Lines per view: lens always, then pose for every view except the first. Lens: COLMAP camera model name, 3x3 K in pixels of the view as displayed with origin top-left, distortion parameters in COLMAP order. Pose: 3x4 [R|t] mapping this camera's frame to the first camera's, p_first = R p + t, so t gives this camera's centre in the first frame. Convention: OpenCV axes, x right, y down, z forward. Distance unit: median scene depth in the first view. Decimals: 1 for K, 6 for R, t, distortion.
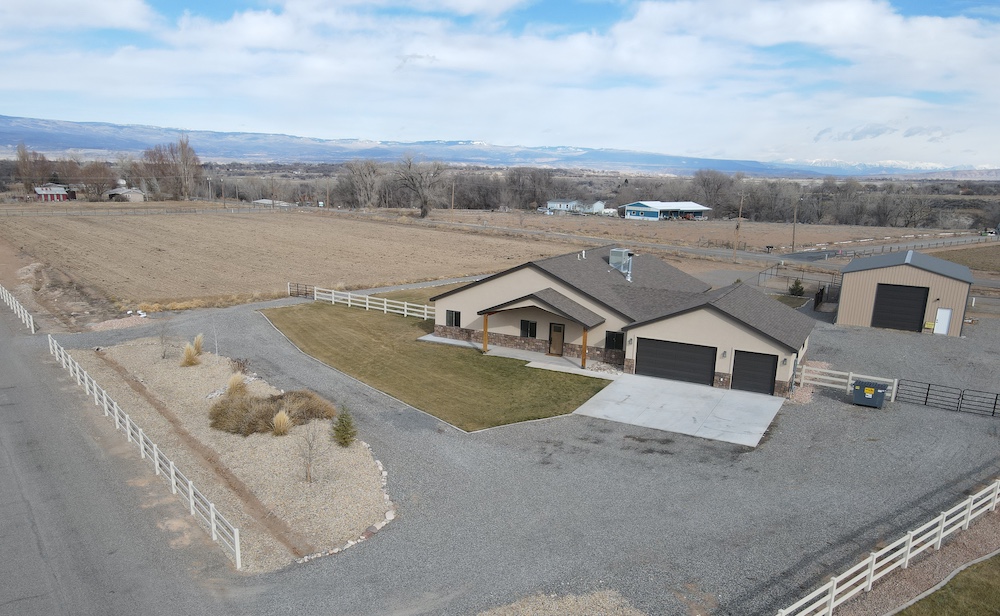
lens RADIAL K [[745.3, 0, 495.0], [0, 745.3, 334.7], [0, 0, 1]] dist [0.006471, 0.004613]
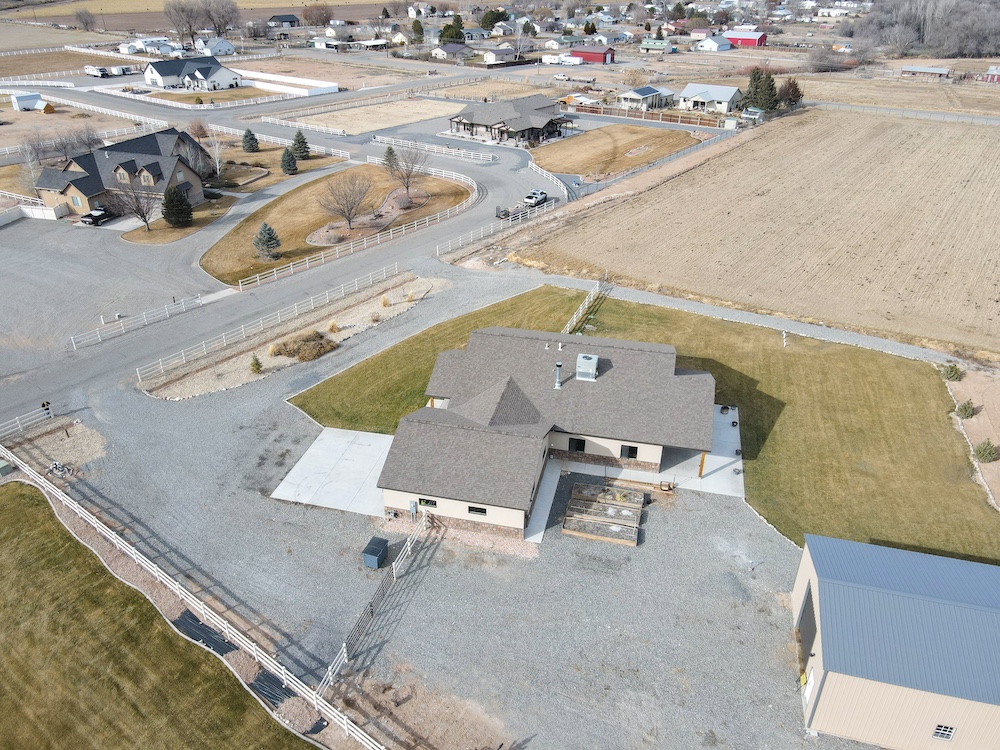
lens RADIAL K [[735.6, 0, 492.7], [0, 735.6, 372.8], [0, 0, 1]] dist [-0.004935, 0.031558]
pose [[0.251145, 0.450747, -0.856594, 1.144286], [-0.202835, 0.889817, 0.408759, -0.546372], [0.946459, 0.071090, 0.314900, 0.658997]]
